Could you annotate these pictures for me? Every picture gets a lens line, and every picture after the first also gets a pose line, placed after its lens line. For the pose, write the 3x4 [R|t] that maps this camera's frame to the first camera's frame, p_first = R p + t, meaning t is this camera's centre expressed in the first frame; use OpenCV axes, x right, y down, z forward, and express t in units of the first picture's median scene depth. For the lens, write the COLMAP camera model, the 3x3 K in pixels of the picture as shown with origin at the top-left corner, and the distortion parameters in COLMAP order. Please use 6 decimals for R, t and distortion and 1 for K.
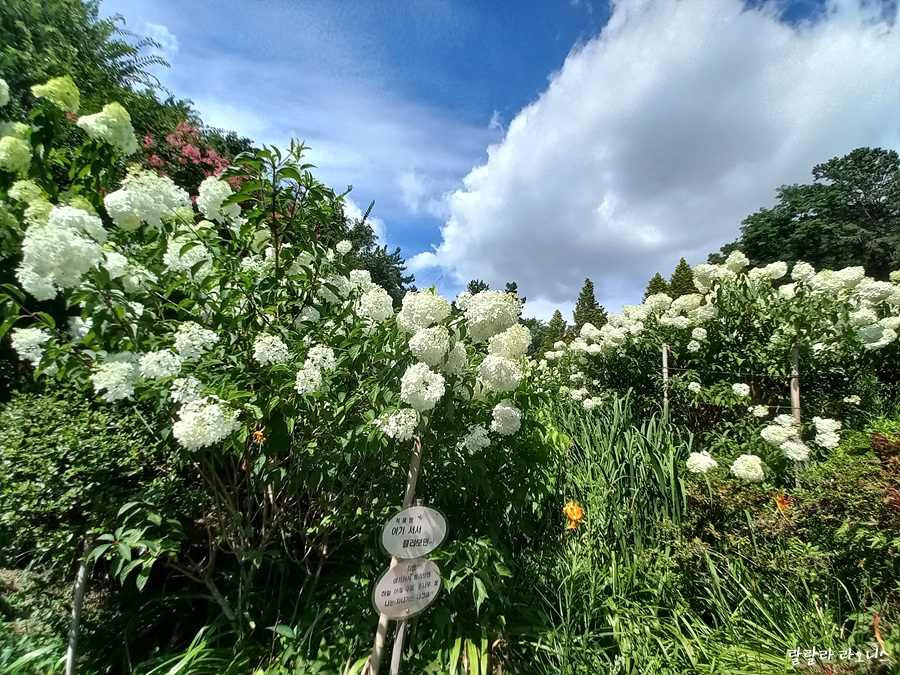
lens RADIAL K [[351.9, 0, 450.0], [0, 351.9, 337.5], [0, 0, 1]] dist [-0.000011, -0.013515]
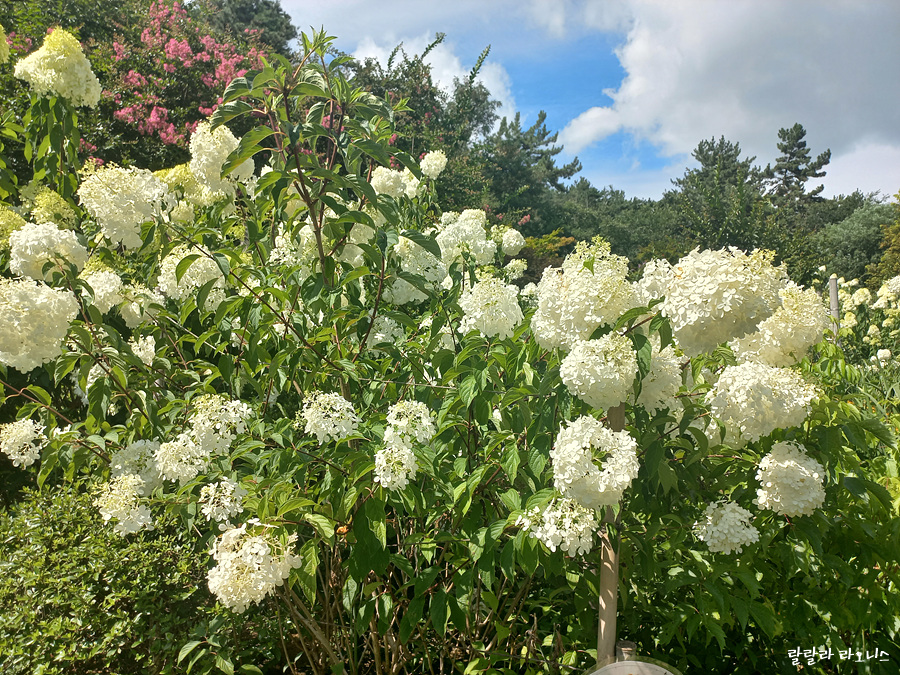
lens RADIAL K [[651.4, 0, 450.0], [0, 651.4, 337.5], [0, 0, 1]] dist [0.000151, -0.003194]
pose [[0.933707, -0.136138, -0.331147, 0.050443], [0.165444, 0.984278, 0.061841, -0.102318], [0.317522, -0.112528, 0.941551, 0.031672]]
